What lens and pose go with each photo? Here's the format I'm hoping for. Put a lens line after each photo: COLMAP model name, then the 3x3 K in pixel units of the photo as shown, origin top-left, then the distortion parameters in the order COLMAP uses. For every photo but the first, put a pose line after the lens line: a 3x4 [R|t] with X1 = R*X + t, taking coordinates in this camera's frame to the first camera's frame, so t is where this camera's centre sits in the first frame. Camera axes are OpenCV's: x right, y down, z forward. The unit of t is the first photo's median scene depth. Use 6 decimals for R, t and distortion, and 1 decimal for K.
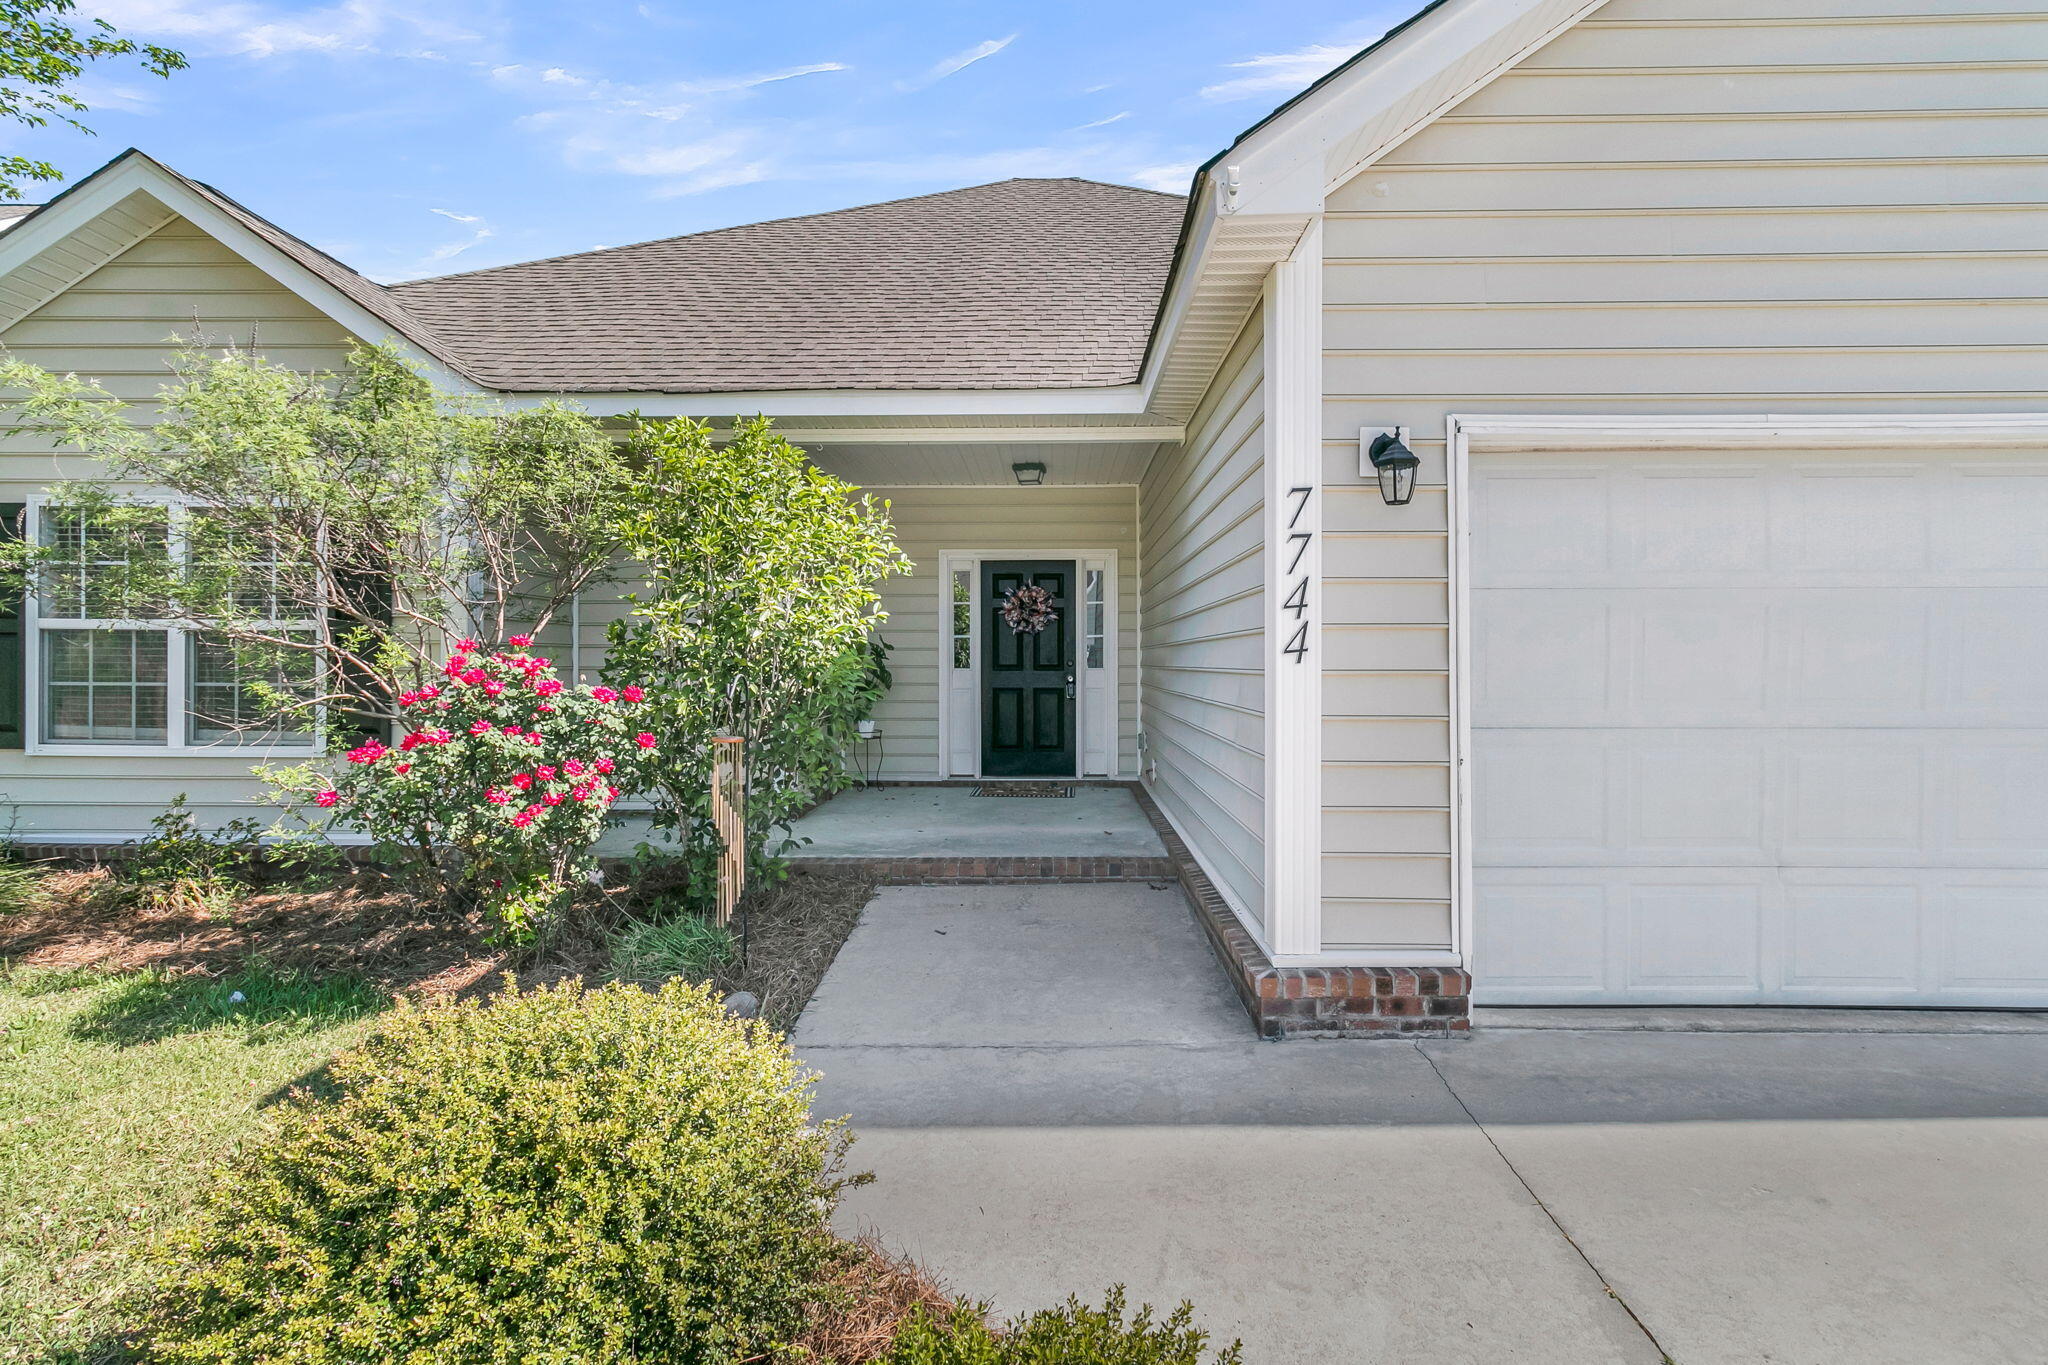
lens RADIAL K [[954.2, 0, 1019.4], [0, 954.2, 649.3], [0, 0, 1]] dist [0.001993, 0.001004]
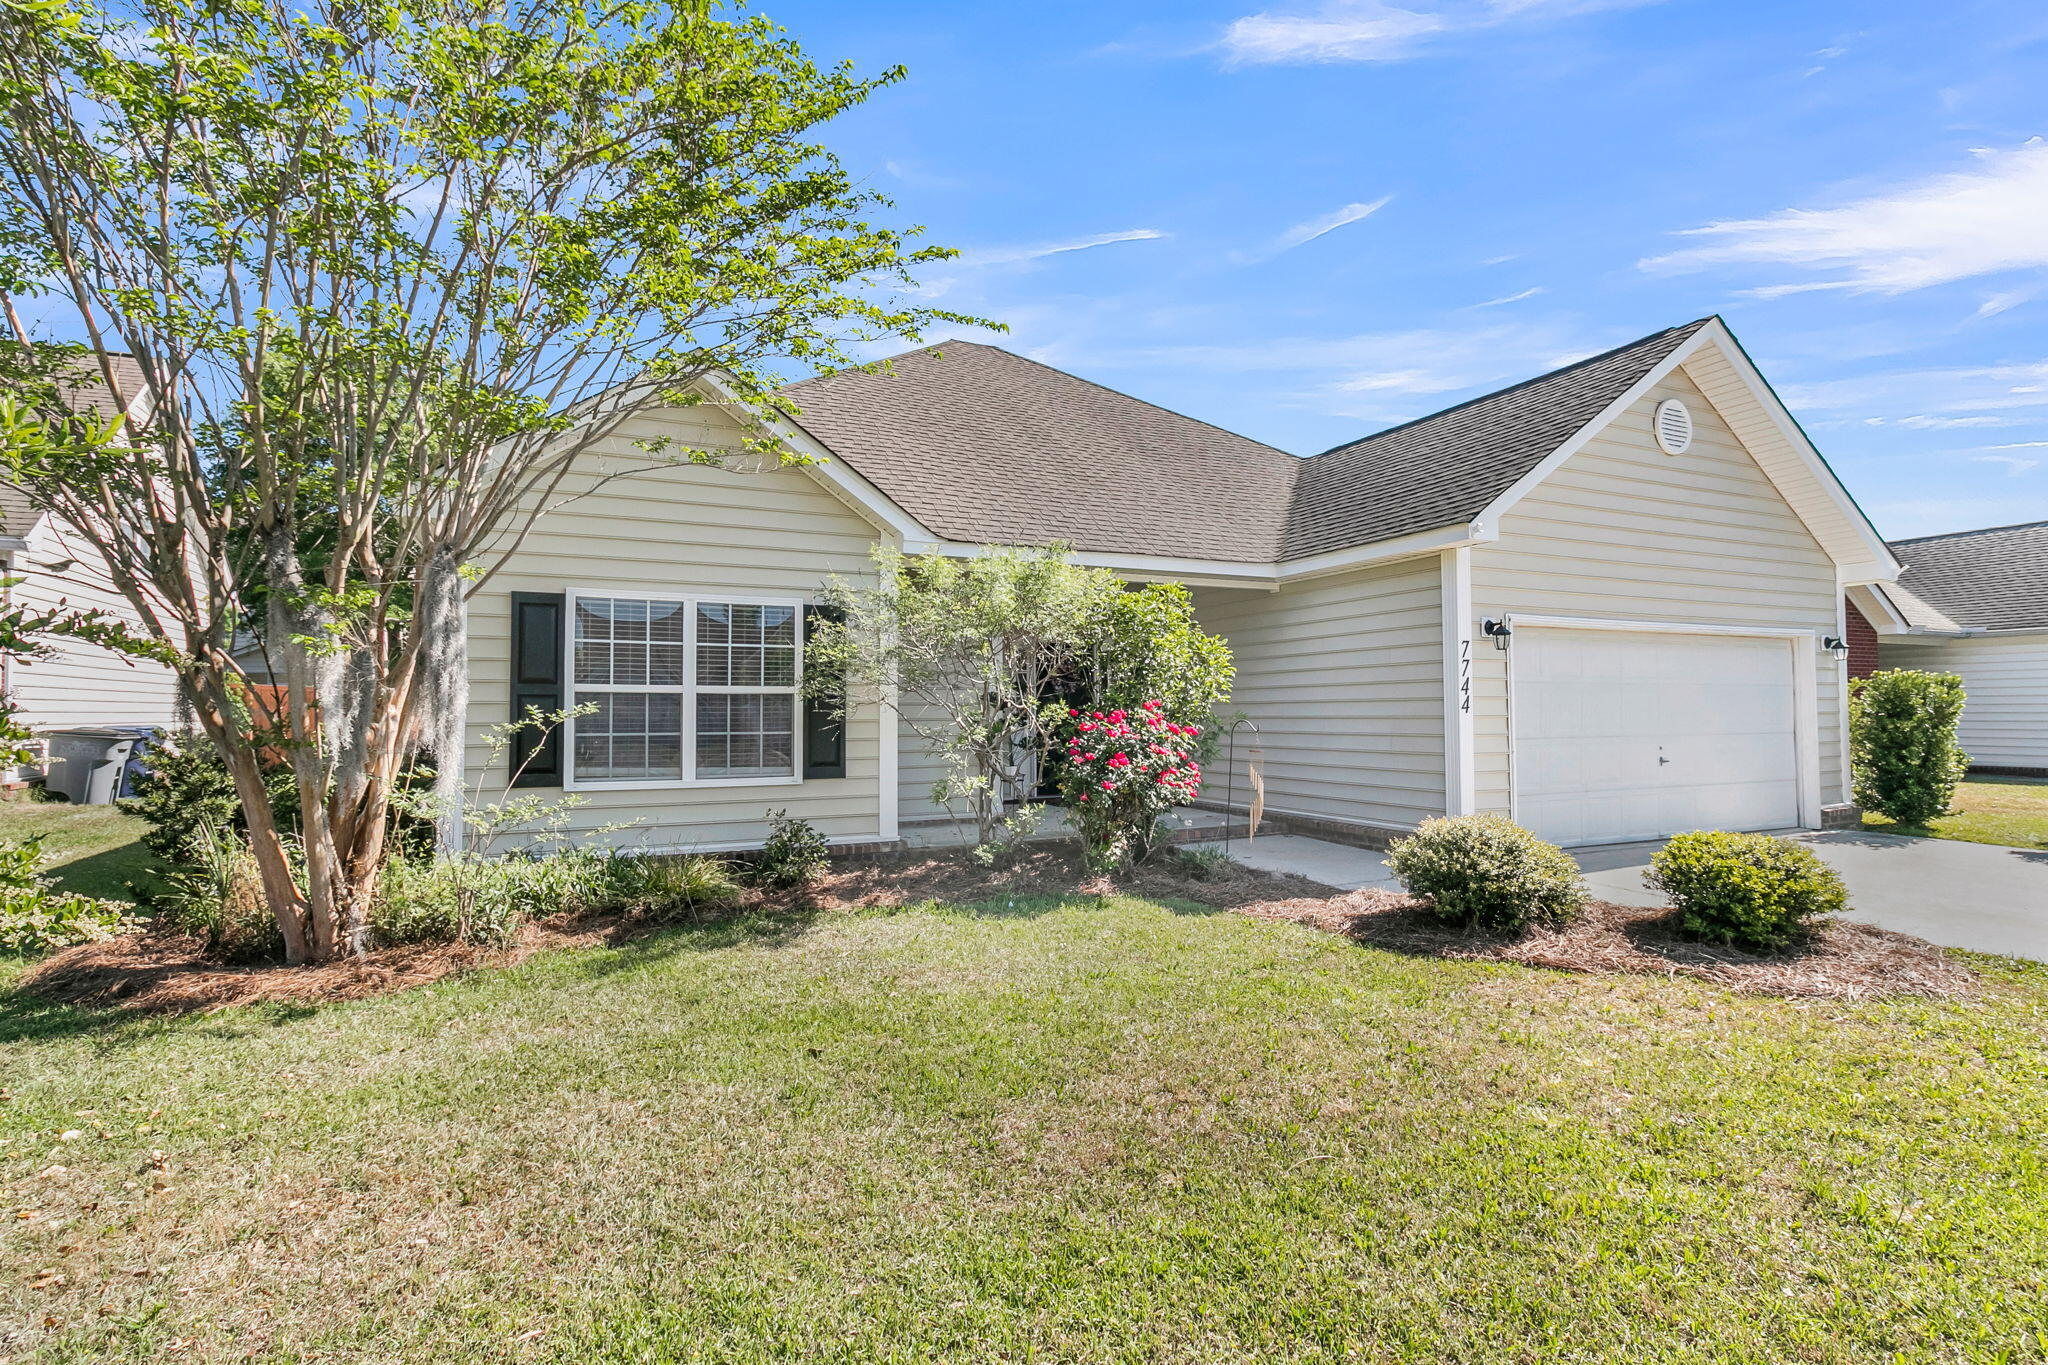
lens RADIAL K [[954.2, 0, 1019.4], [0, 954.2, 649.3], [0, 0, 1]] dist [0.001993, 0.001004]
pose [[0.896366, 0.024010, 0.442664, -1.088044], [0.000115, 0.998520, -0.054393, -0.008419], [-0.443314, 0.048808, 0.895036, -0.409022]]
